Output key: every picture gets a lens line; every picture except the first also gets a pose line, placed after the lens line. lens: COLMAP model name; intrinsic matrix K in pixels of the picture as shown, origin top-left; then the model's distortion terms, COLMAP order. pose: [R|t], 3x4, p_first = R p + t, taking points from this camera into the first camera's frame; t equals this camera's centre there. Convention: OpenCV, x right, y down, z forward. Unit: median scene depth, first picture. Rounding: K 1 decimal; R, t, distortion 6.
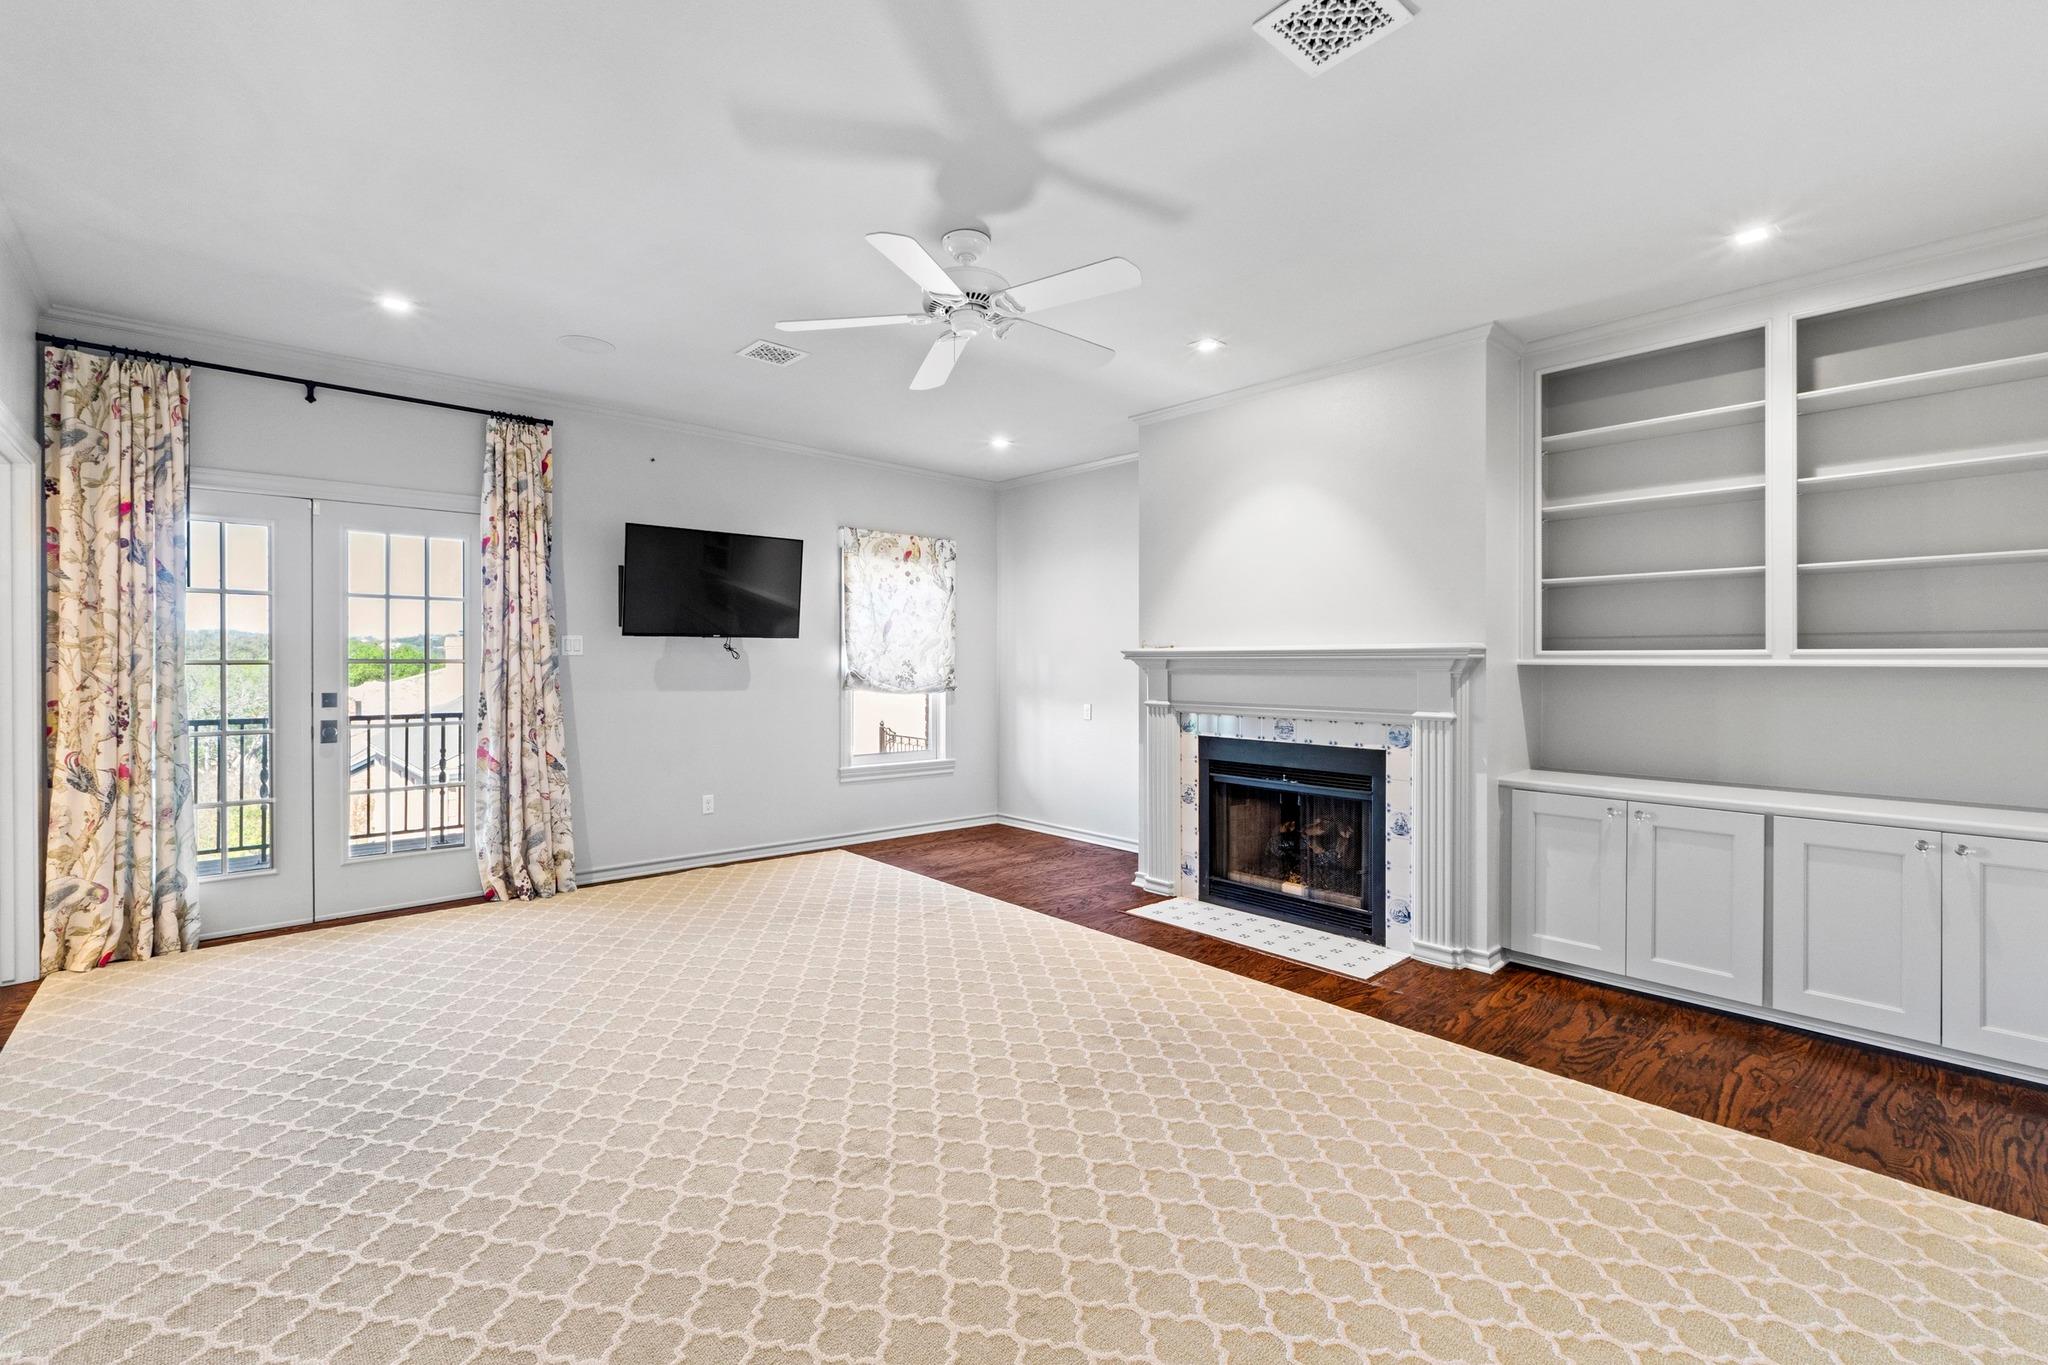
lens RADIAL K [[879.7, 0, 1015.5], [0, 879.7, 668.8], [0, 0, 1]] dist [-0.007235, 0.000076]
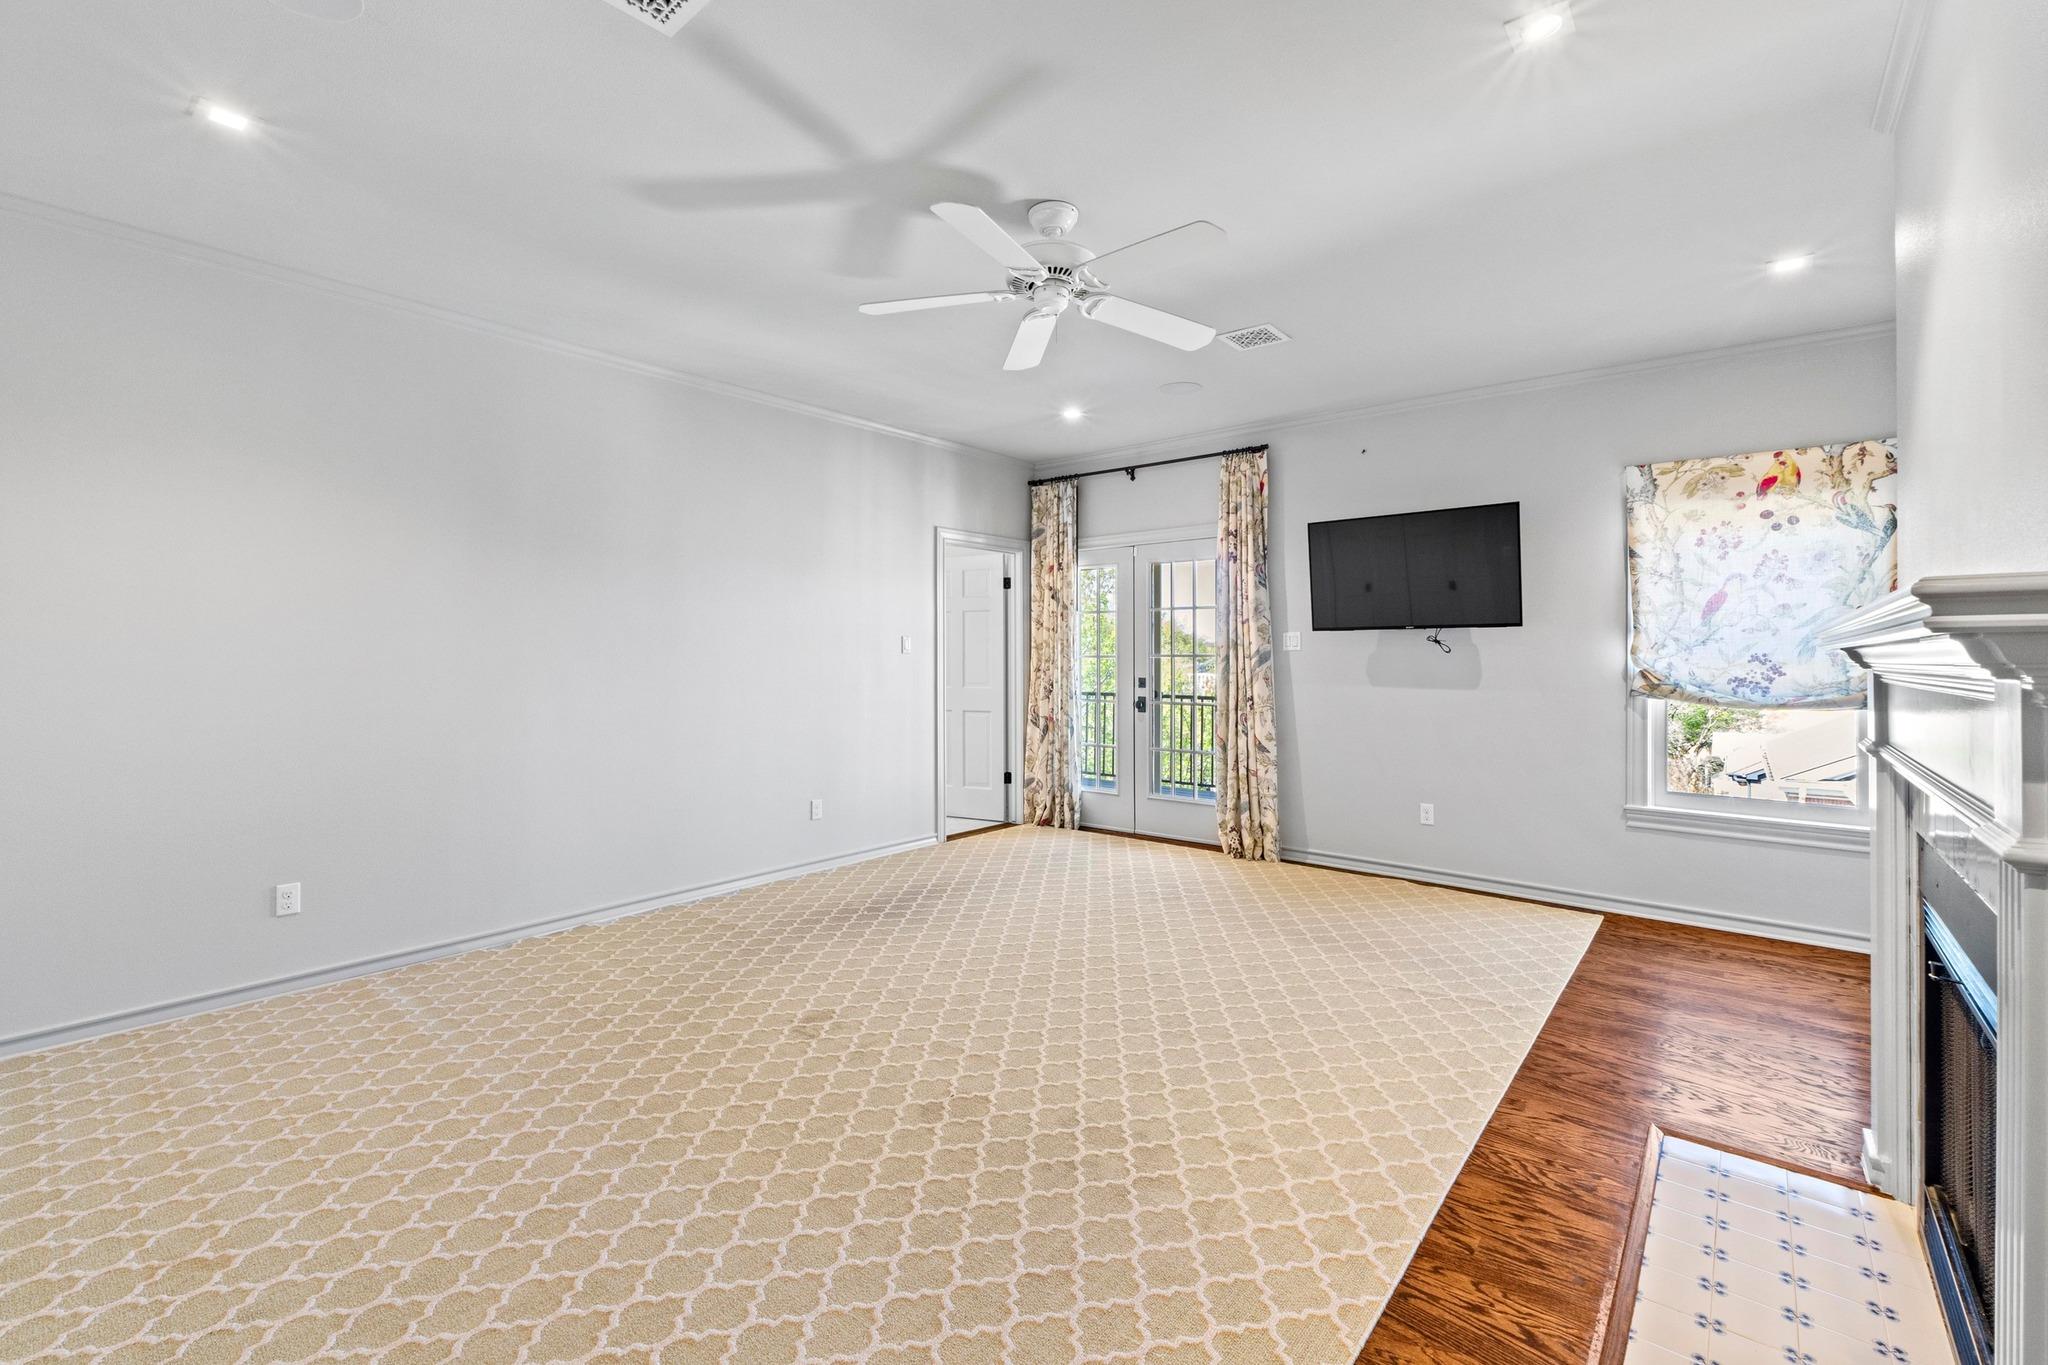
lens RADIAL K [[879.7, 0, 1014.7], [0, 879.7, 661.8], [0, 0, 1]] dist [-0.007235, 0.000076]
pose [[0.140790, 0.004924, -0.990027, 0.579650], [-0.009688, 0.999947, 0.003596, -0.001601], [0.989992, 0.009085, 0.140830, 0.542594]]
